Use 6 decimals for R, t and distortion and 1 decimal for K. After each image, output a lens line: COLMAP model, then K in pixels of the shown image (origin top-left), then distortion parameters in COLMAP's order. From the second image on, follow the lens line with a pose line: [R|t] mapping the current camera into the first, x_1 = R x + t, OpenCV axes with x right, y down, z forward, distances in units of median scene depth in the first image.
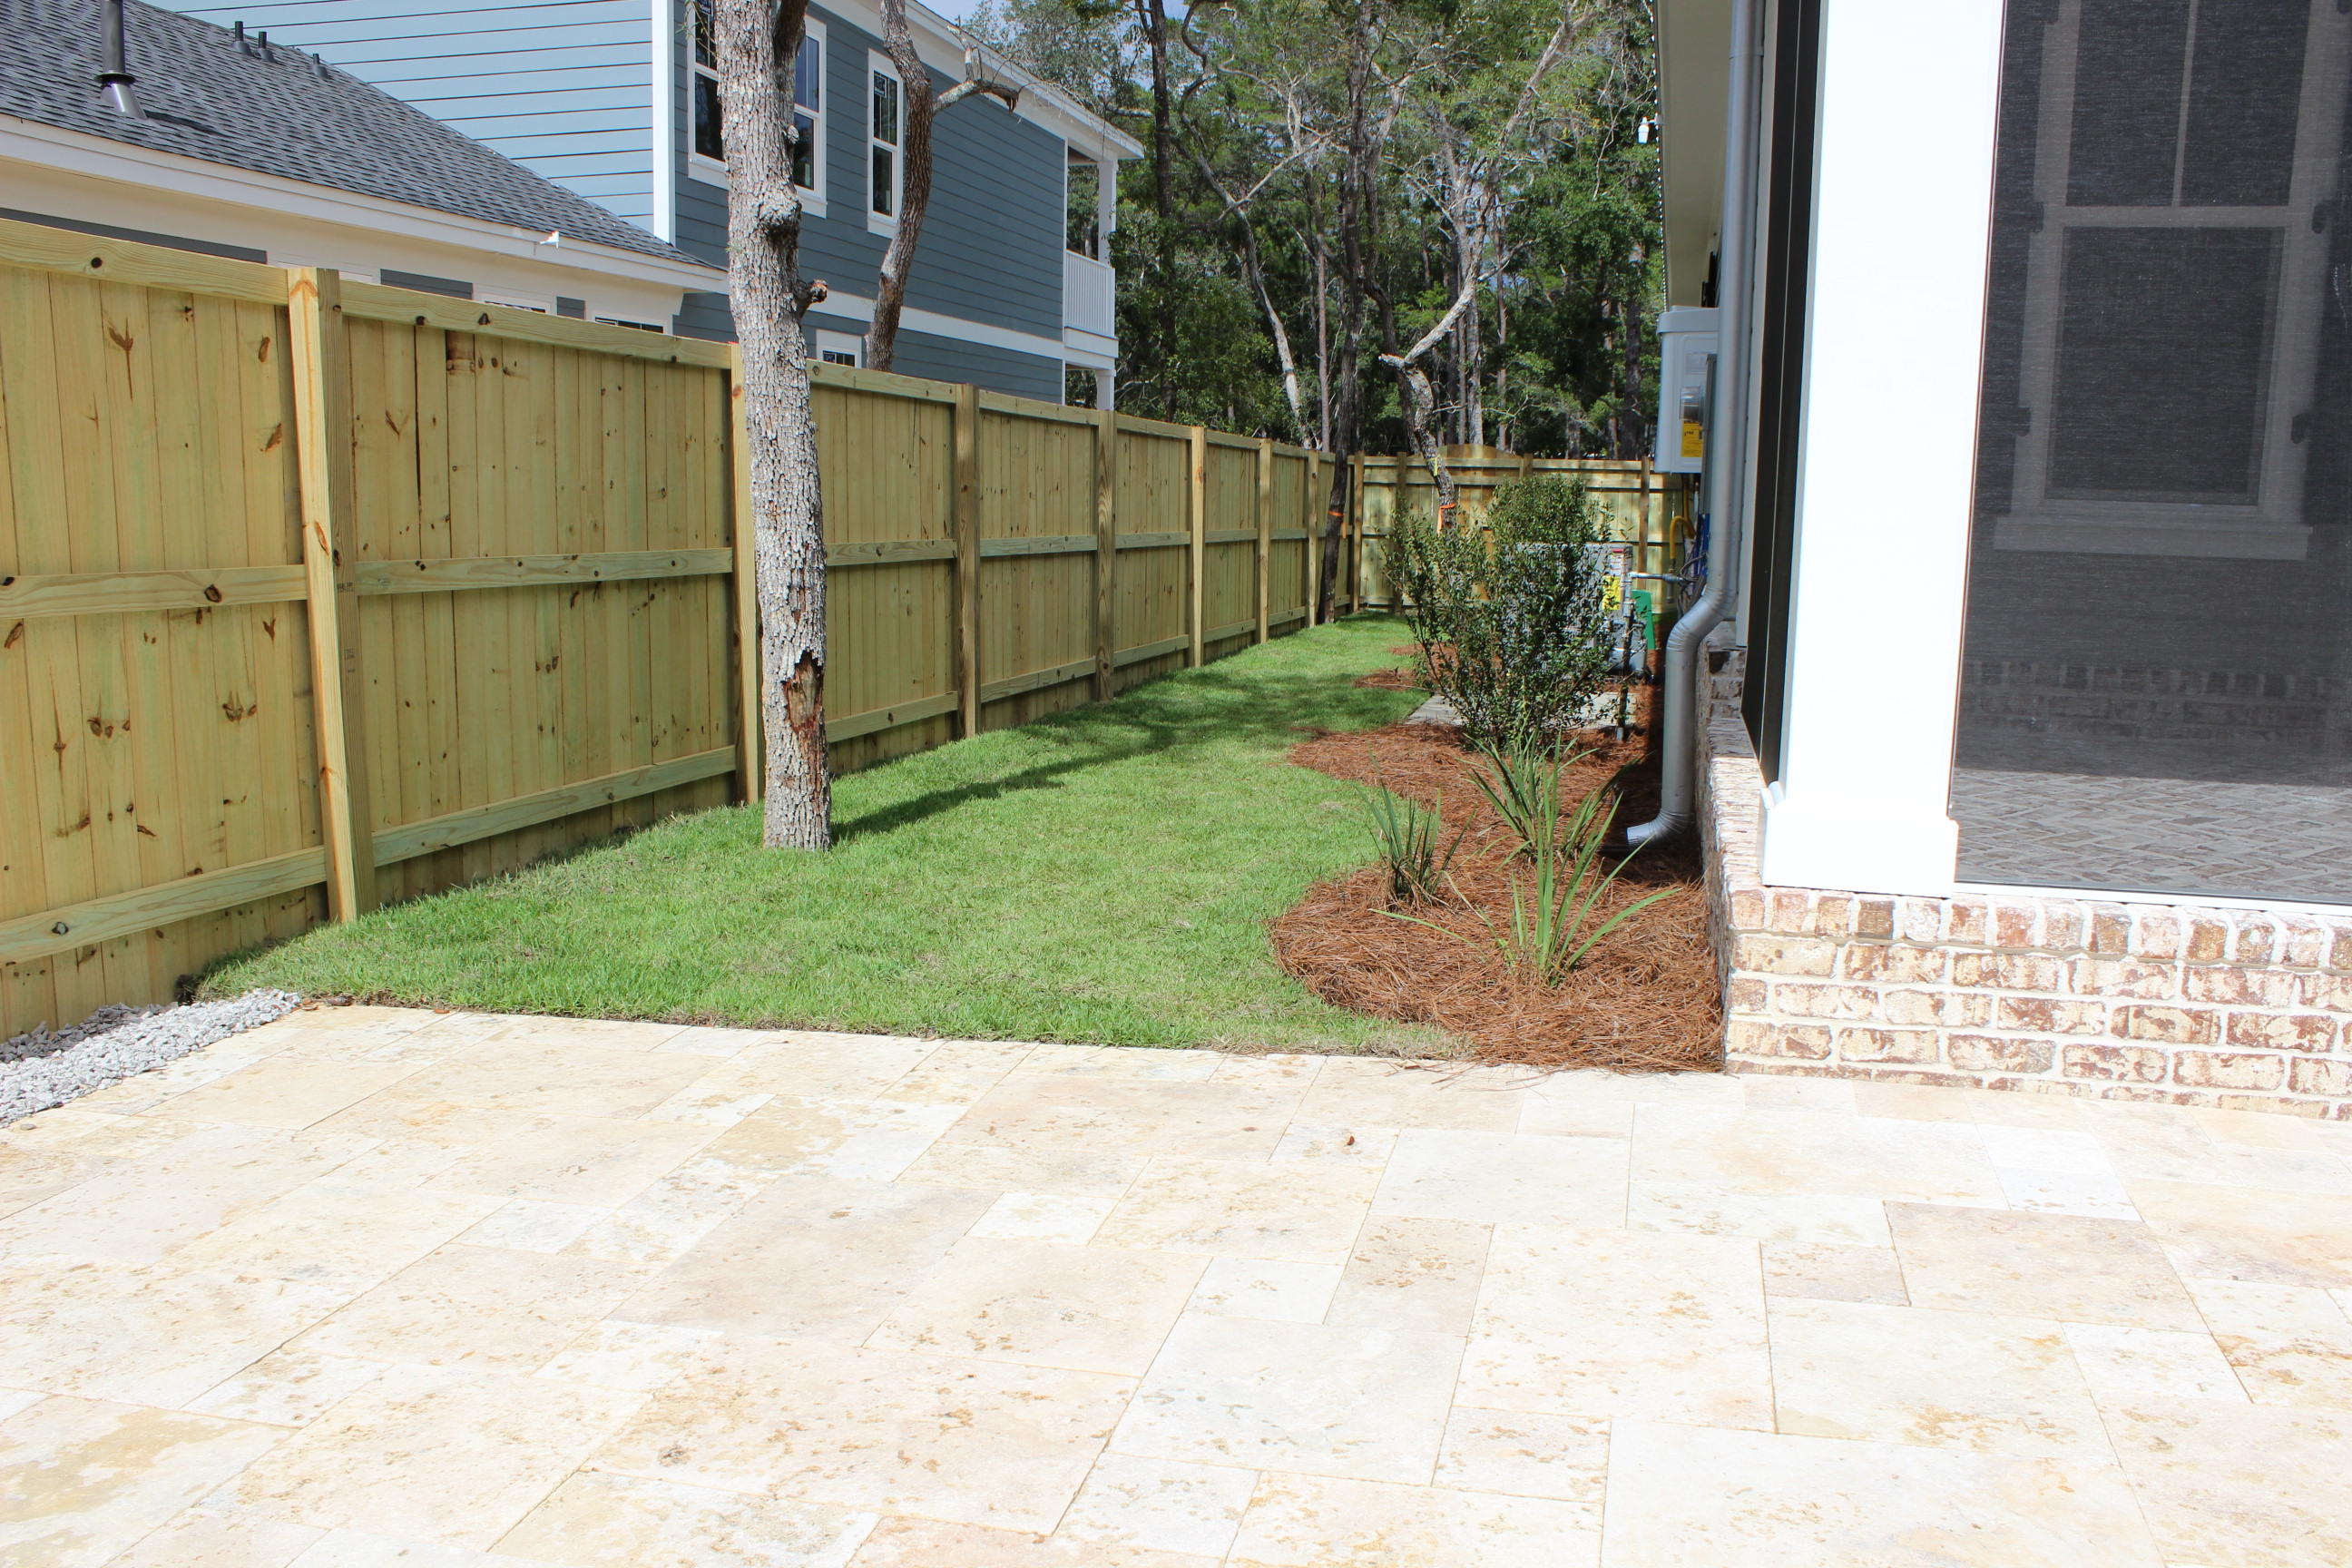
lens RADIAL K [[1956.9, 0, 1158.9], [0, 1956.9, 792.8], [0, 0, 1]] dist [-0.175911, 0.153567]
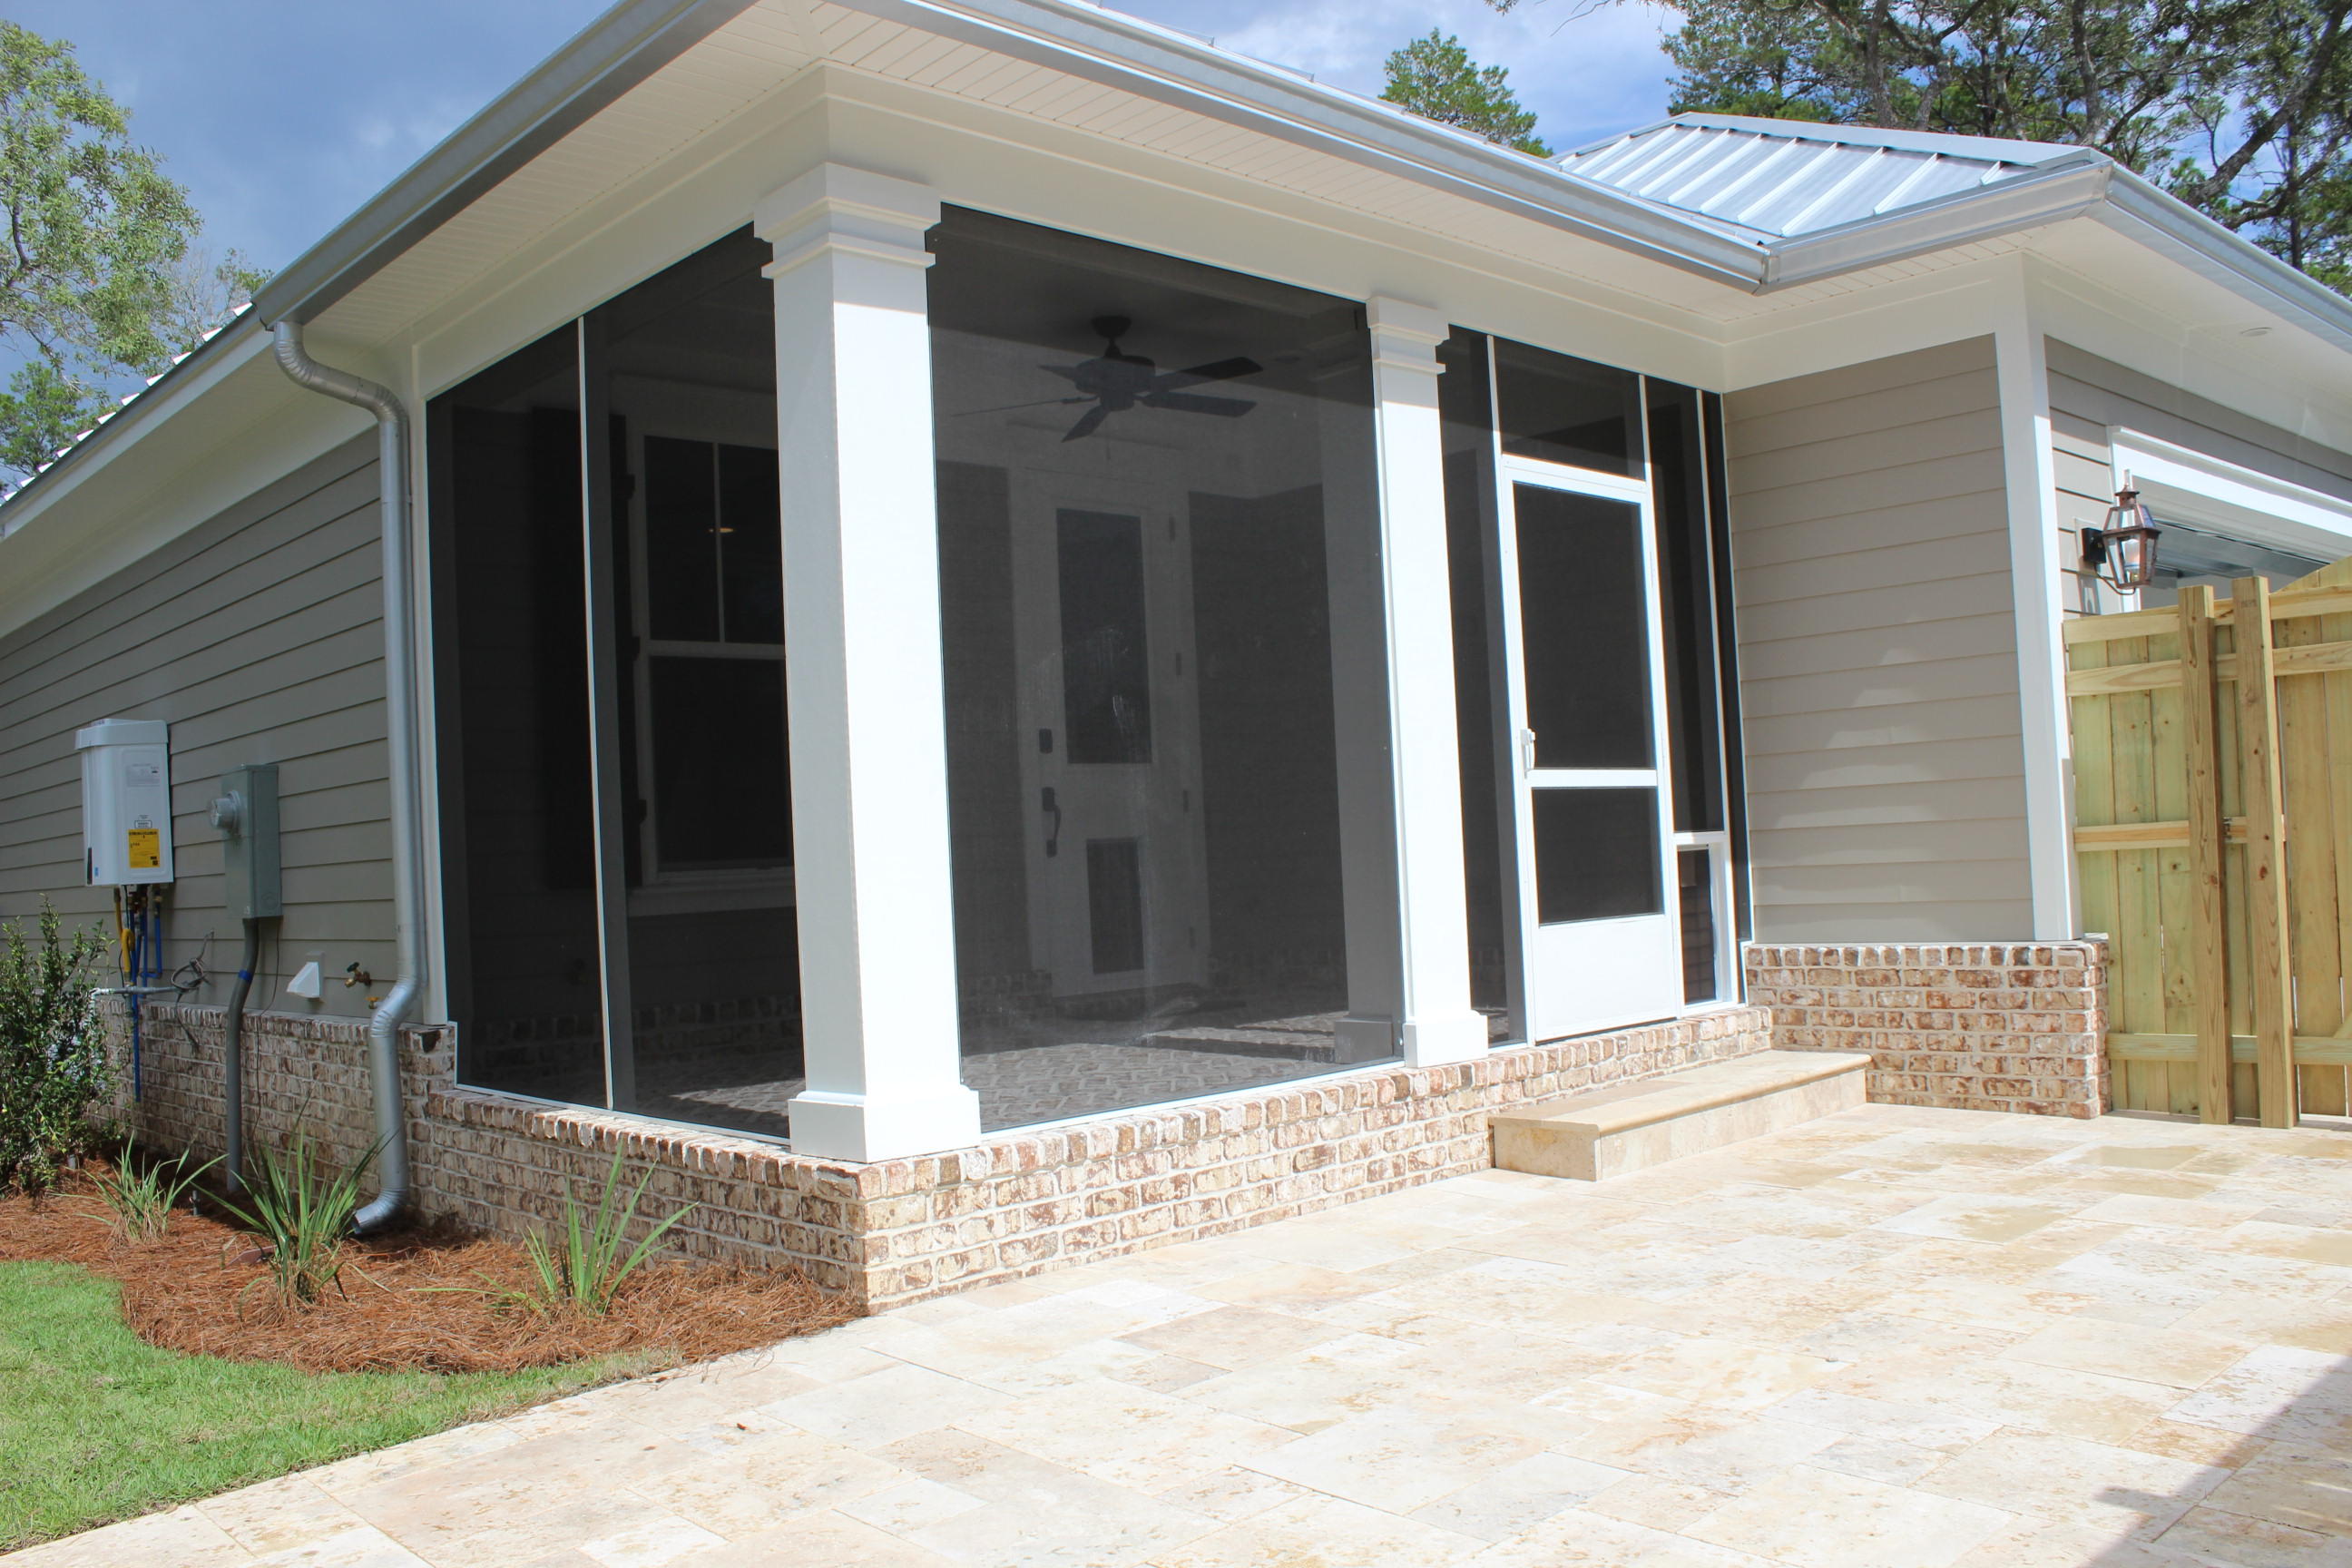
lens RADIAL K [[1956.9, 0, 1158.9], [0, 1956.9, 792.8], [0, 0, 1]] dist [-0.175911, 0.153567]
pose [[0.539911, -0.019310, 0.841500, -0.692267], [0.194988, 0.975412, -0.102723, -0.023648], [-0.818826, 0.219544, 0.530401, 0.102232]]
